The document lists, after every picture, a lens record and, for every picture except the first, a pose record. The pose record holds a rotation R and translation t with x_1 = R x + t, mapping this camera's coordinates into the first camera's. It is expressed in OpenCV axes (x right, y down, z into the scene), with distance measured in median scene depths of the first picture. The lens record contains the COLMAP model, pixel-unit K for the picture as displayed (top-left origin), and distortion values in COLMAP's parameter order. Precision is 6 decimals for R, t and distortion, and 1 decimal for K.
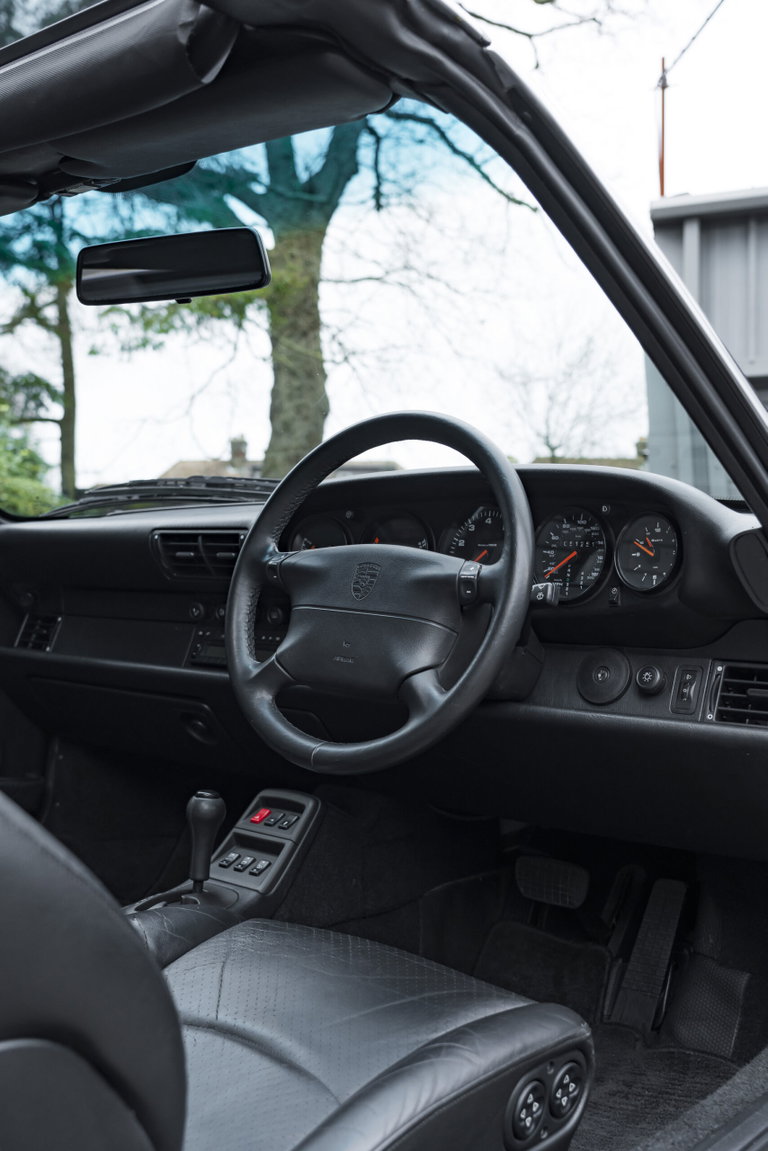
lens RADIAL K [[1122.0, 0, 397.1], [0, 1122.0, 575.0], [0, 0, 1]] dist [0.005813, 0.003447]
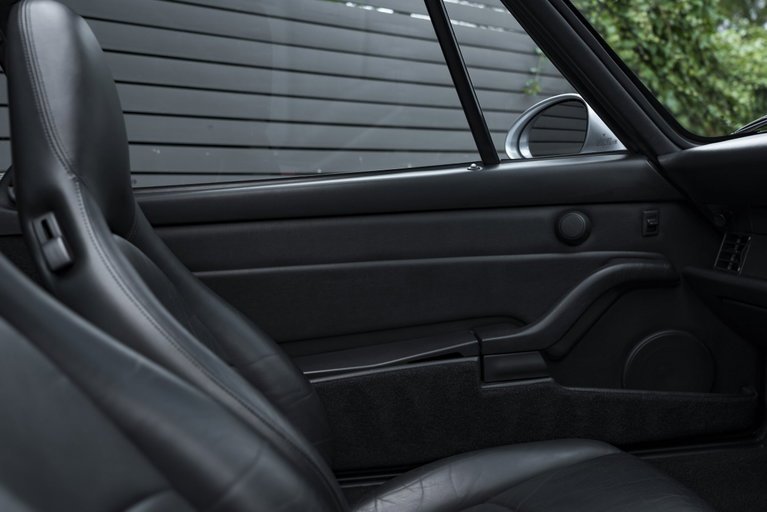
lens RADIAL K [[925.4, 0, 383.5], [0, 925.4, 256.0], [0, 0, 1]] dist [-0.038270, -0.051528]
pose [[0.681100, -0.027762, -0.731664, 0.101293], [0.094694, 0.994229, 0.050426, -0.025821], [0.726041, -0.103629, 0.679798, 0.350801]]
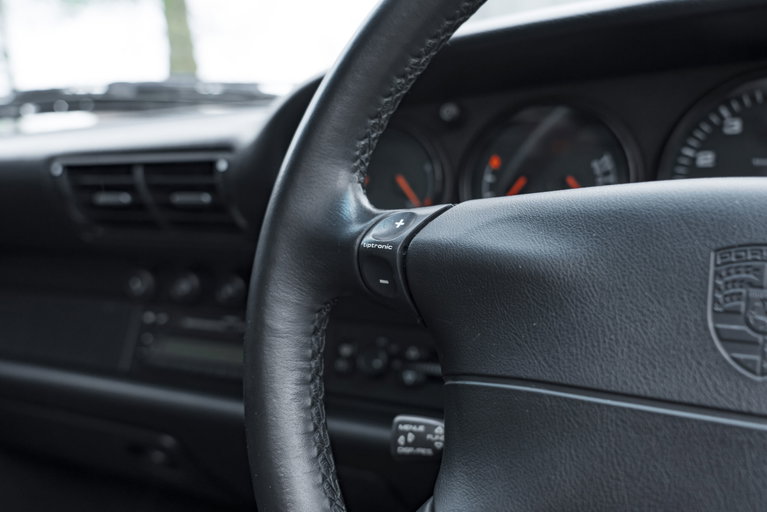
lens RADIAL K [[751.8, 0, 383.5], [0, 751.8, 256.0], [0, 0, 1]] dist [0.075080, -0.185395]
pose [[0.985622, -0.069086, 0.154197, -0.145540], [0.052024, 0.992338, 0.112068, -0.033452], [-0.160758, -0.102435, 0.981664, 0.759497]]
